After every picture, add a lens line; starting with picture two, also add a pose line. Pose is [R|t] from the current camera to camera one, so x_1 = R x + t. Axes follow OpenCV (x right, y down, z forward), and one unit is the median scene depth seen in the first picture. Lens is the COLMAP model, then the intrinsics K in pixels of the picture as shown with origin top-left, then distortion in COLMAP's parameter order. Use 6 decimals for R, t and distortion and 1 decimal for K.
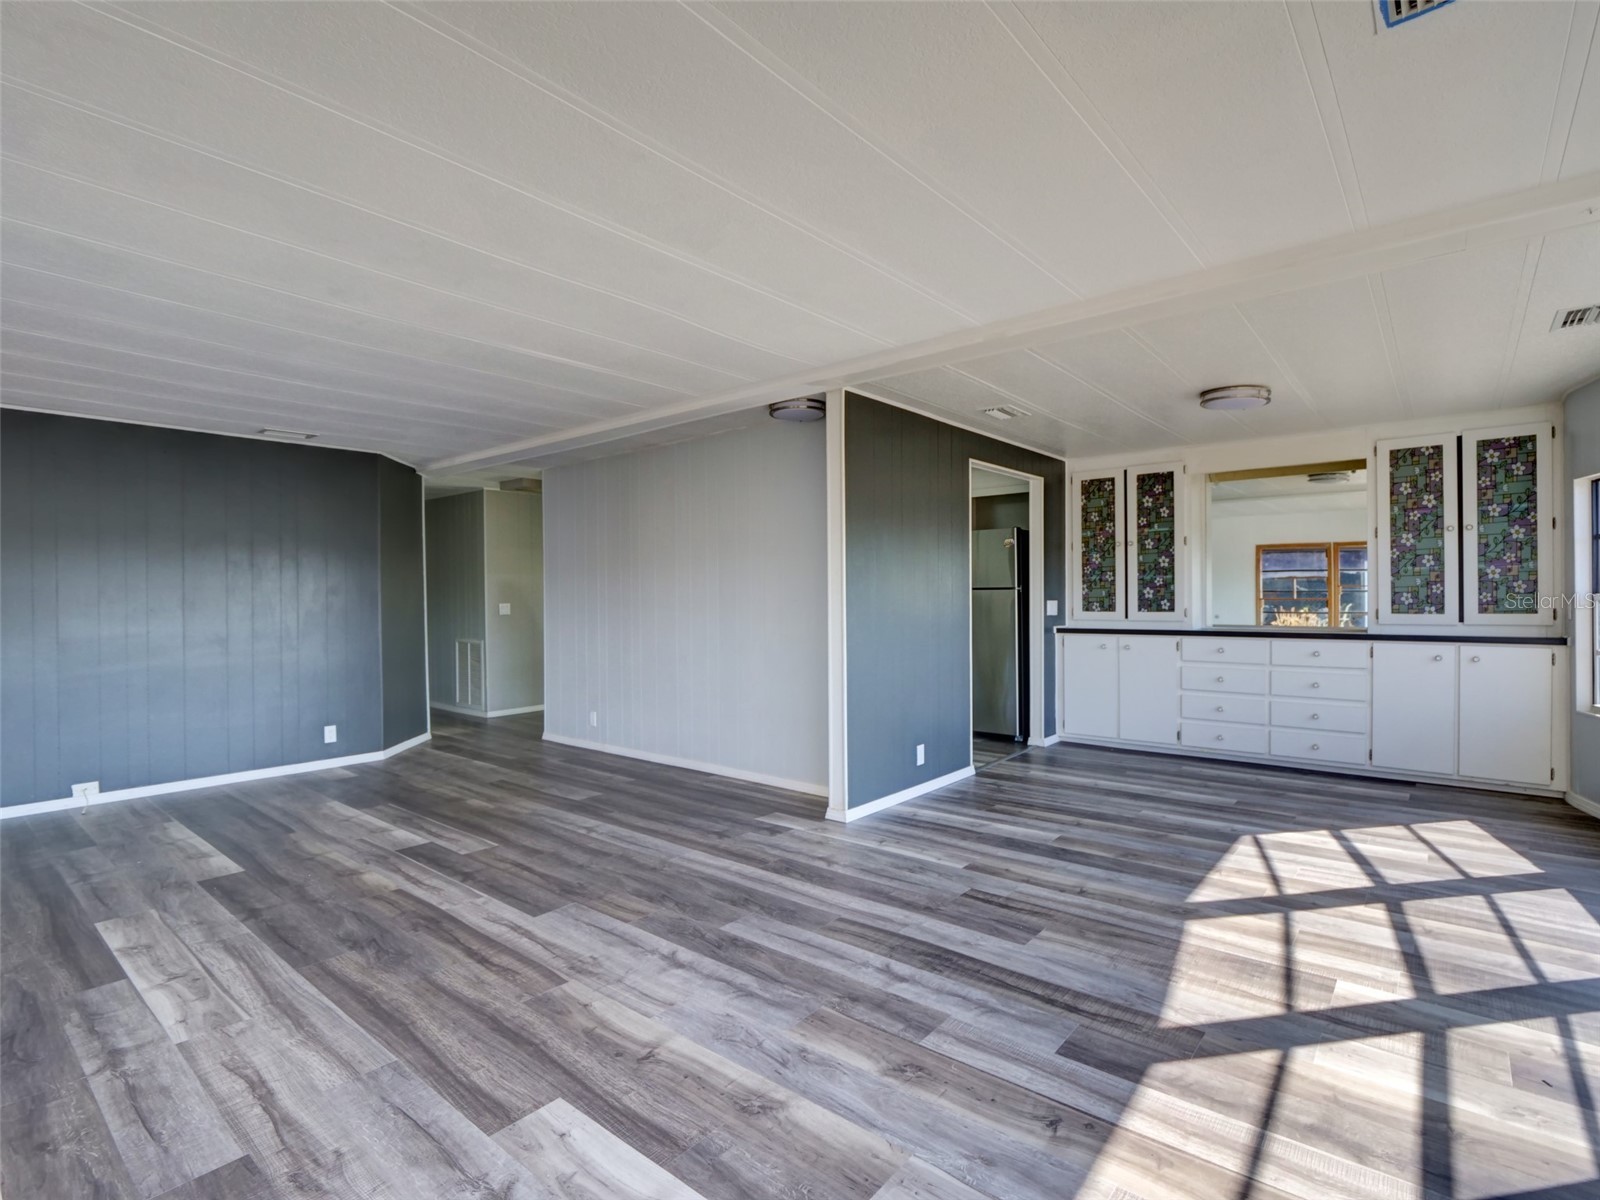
lens RADIAL K [[783.3, 0, 803.3], [0, 783.3, 600.9], [0, 0, 1]] dist [-0.012503, 0.000126]
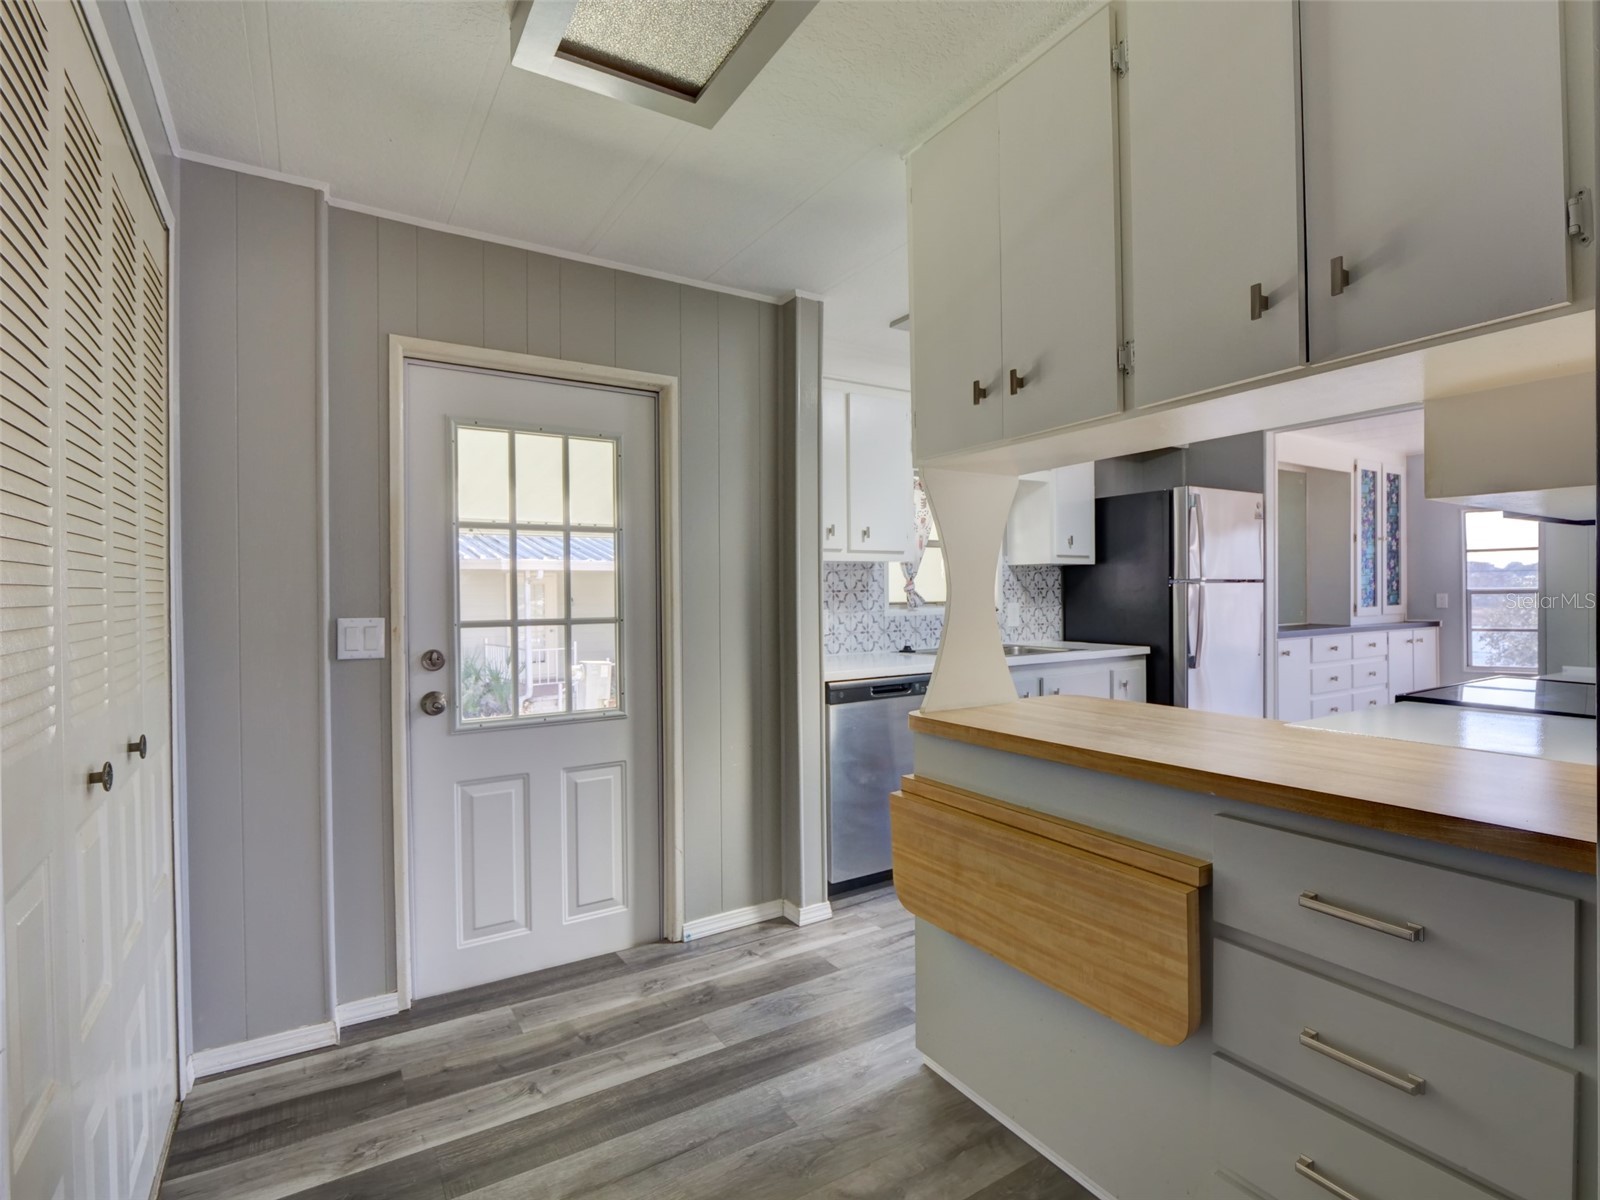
lens RADIAL K [[783.3, 0, 794.3], [0, 783.3, 600.5], [0, 0, 1]] dist [-0.012503, 0.000126]
pose [[0.319665, -0.003965, 0.947522, -0.664986], [0.014073, 0.999901, -0.000564, -0.005154], [-0.947426, 0.013515, 0.319689, 1.476770]]
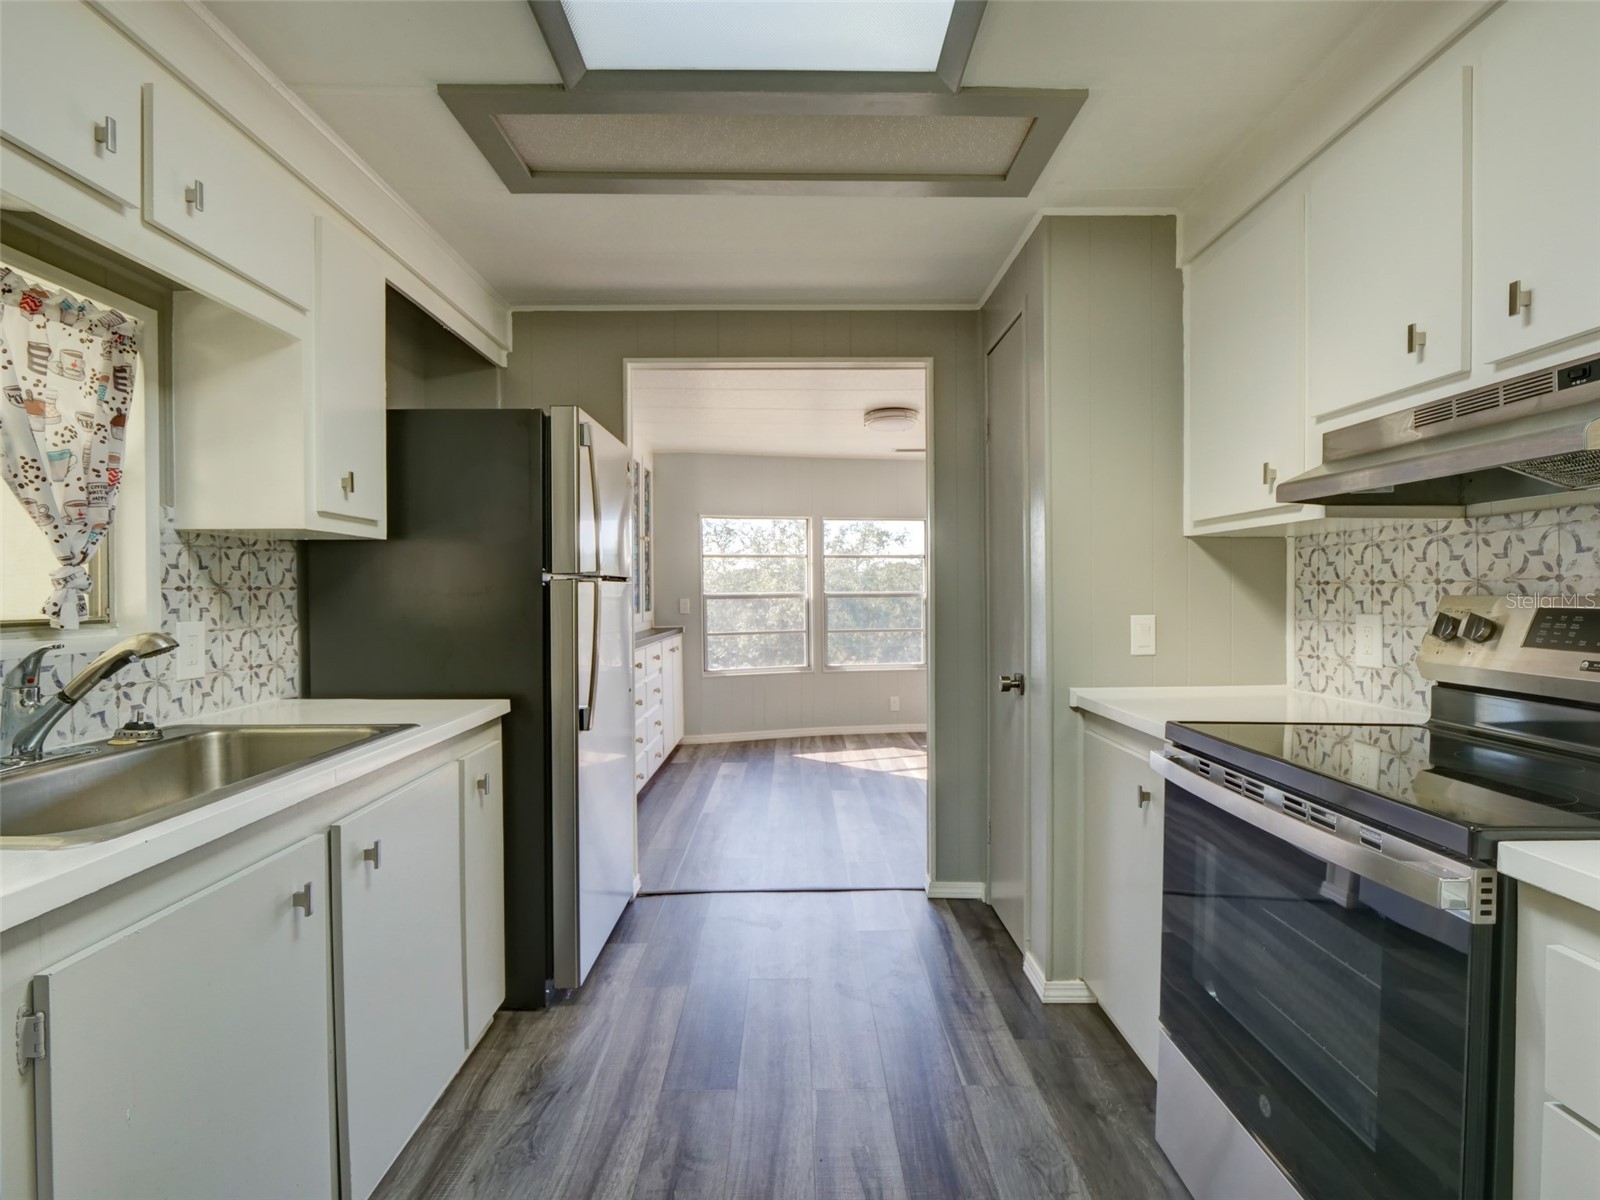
lens RADIAL K [[783.3, 0, 801.3], [0, 783.3, 601.2], [0, 0, 1]] dist [-0.012503, 0.000126]
pose [[-0.646977, 0.001868, 0.762507, -0.196186], [0.015300, 0.999827, 0.010532, -0.008437], [-0.762356, 0.018481, -0.646894, 1.544225]]
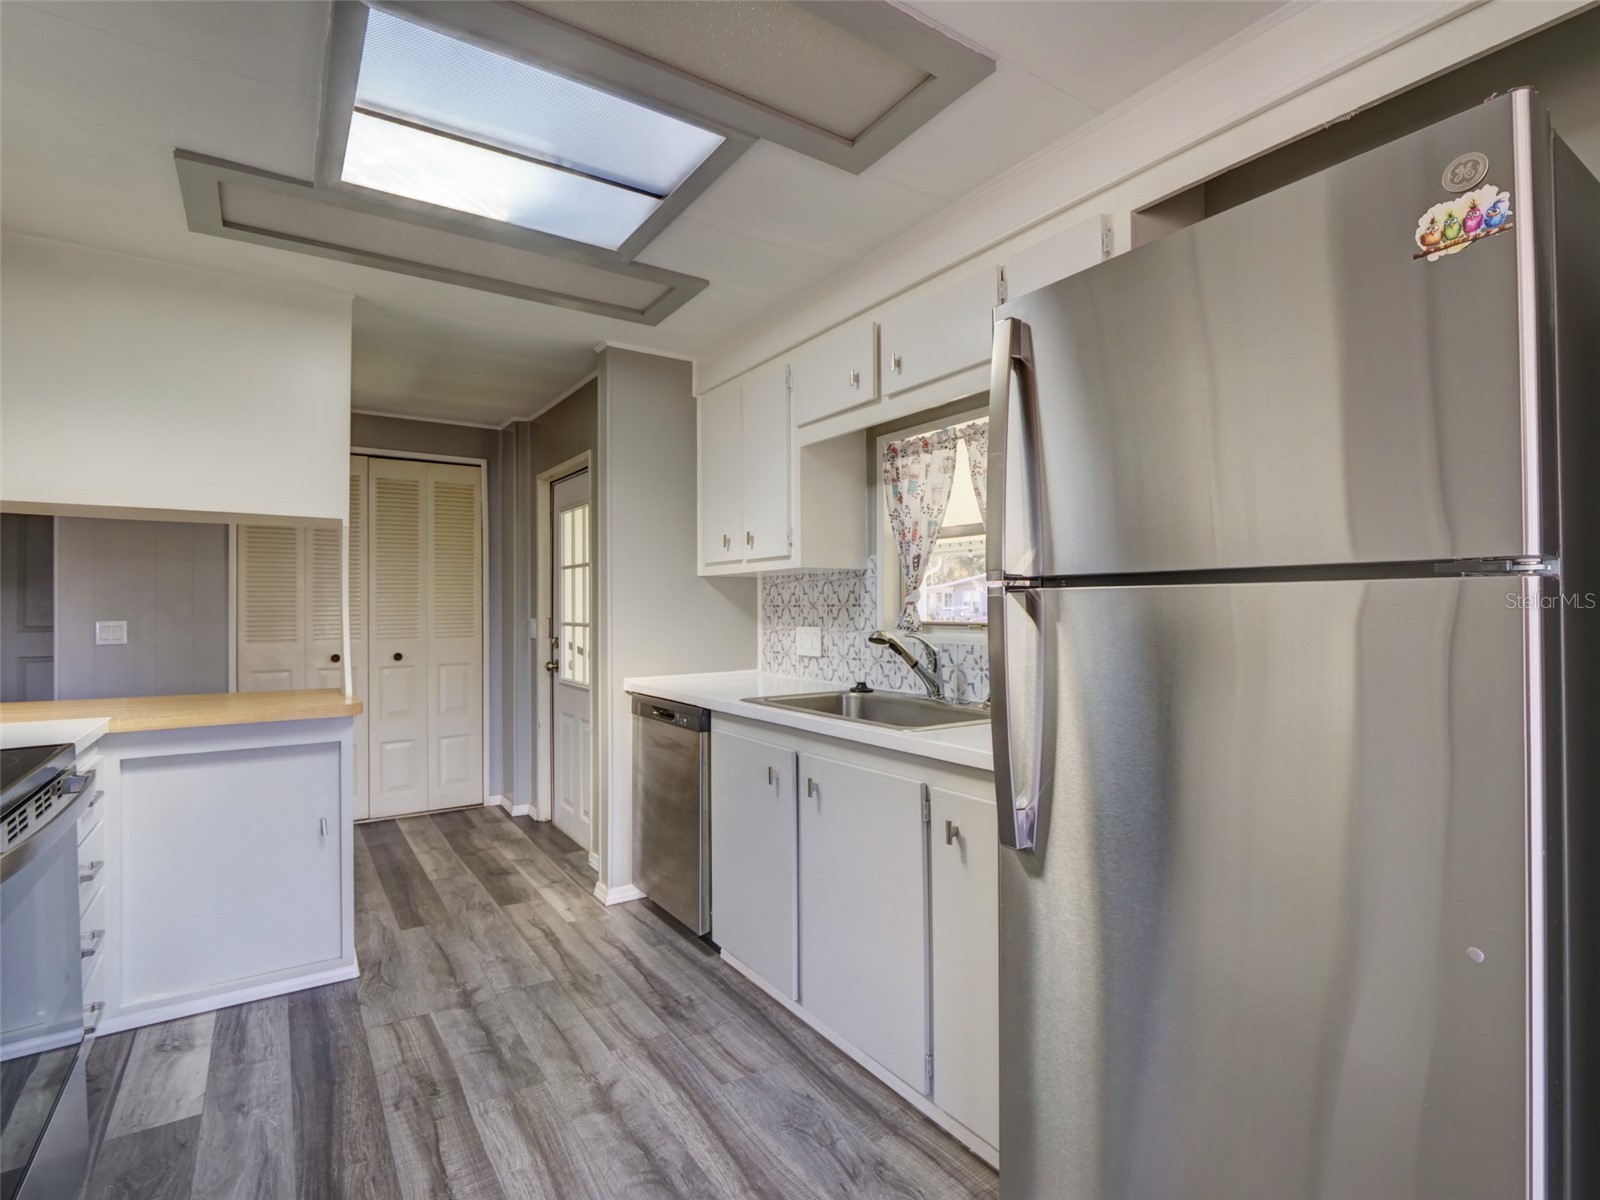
lens RADIAL K [[783.3, 0, 804.0], [0, 783.3, 599.6], [0, 0, 1]] dist [-0.012503, 0.000126]
pose [[0.961174, 0.000454, -0.275944, 0.248930], [-0.004174, 0.999908, -0.012895, -0.010673], [0.275913, 0.013546, 0.961087, 1.058575]]
